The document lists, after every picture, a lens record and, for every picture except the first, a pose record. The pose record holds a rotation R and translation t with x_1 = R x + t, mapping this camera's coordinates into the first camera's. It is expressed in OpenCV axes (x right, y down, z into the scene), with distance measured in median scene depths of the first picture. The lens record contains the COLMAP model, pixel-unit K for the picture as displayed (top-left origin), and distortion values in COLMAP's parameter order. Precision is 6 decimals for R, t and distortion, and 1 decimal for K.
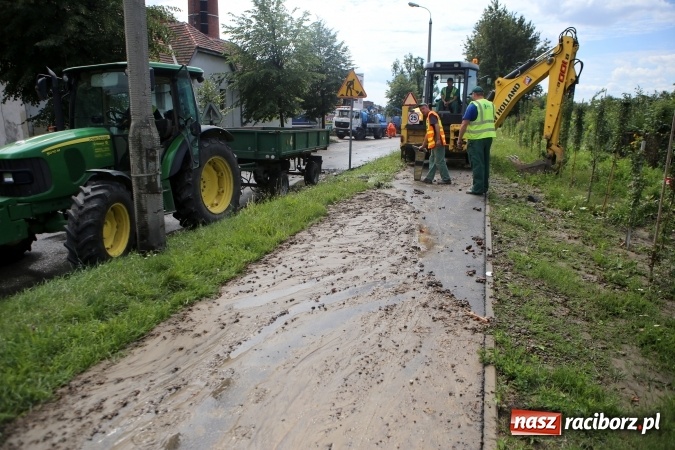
lens RADIAL K [[471.1, 0, 337.5], [0, 471.1, 225.0], [0, 0, 1]] dist [-0.092072, 0.003371]
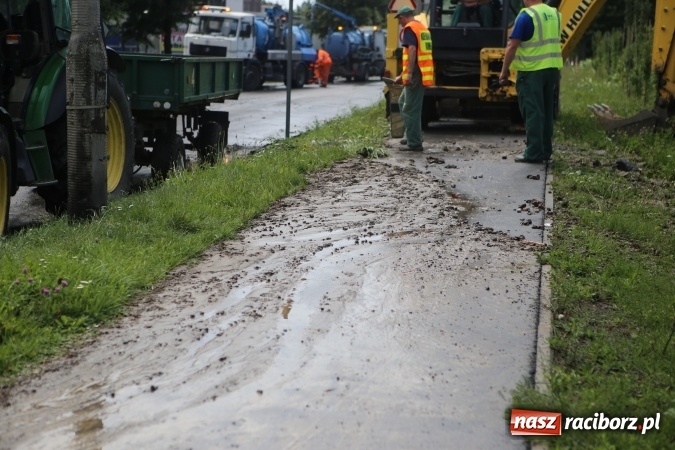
lens RADIAL K [[1295.9, 0, 337.5], [0, 1295.9, 225.0], [0, 0, 1]] dist [0.205970, -0.233491]
pose [[0.990743, -0.010416, 0.135348, -0.185738], [0.021276, 0.996644, -0.079042, 0.147814], [-0.134070, 0.081190, 0.987640, -0.640782]]
